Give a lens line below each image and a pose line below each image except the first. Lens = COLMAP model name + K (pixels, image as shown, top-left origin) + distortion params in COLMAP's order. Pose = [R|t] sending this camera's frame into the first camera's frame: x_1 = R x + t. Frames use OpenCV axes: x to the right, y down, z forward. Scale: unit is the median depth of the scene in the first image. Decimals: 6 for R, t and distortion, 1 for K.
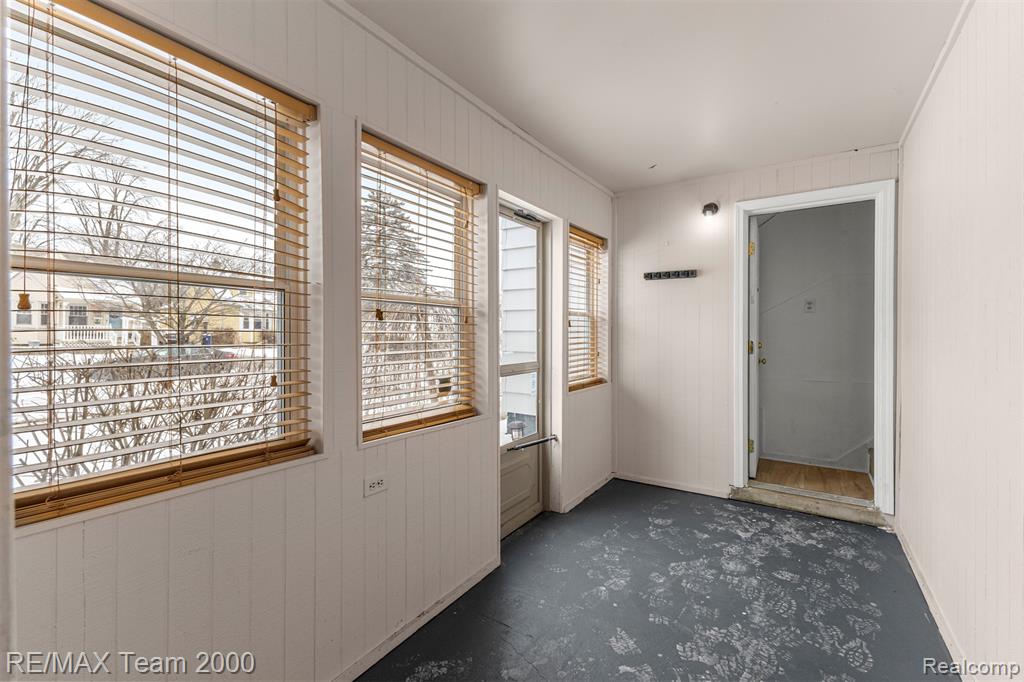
lens RADIAL K [[452.7, 0, 512.8], [0, 452.7, 335.7], [0, 0, 1]] dist [0.019275, 0.000205]
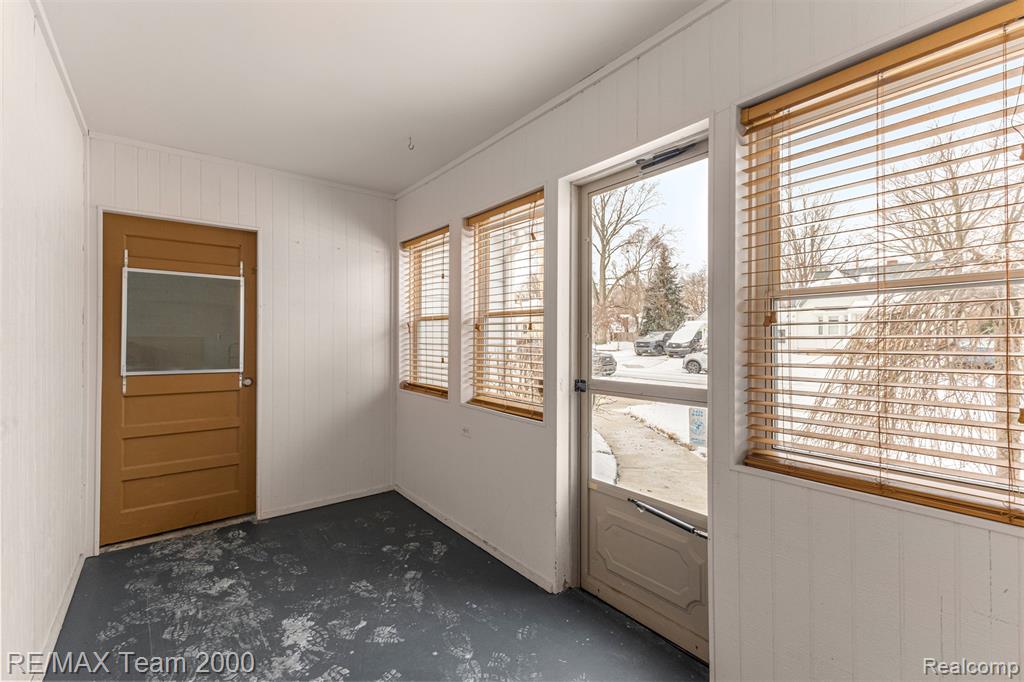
lens RADIAL K [[452.7, 0, 513.3], [0, 452.7, 339.6], [0, 0, 1]] dist [0.019275, 0.000205]
pose [[-0.339948, -0.000209, -0.940444, 1.052375], [-0.009184, 0.999953, 0.003098, -0.008222], [0.940400, 0.009690, -0.339934, 1.520853]]
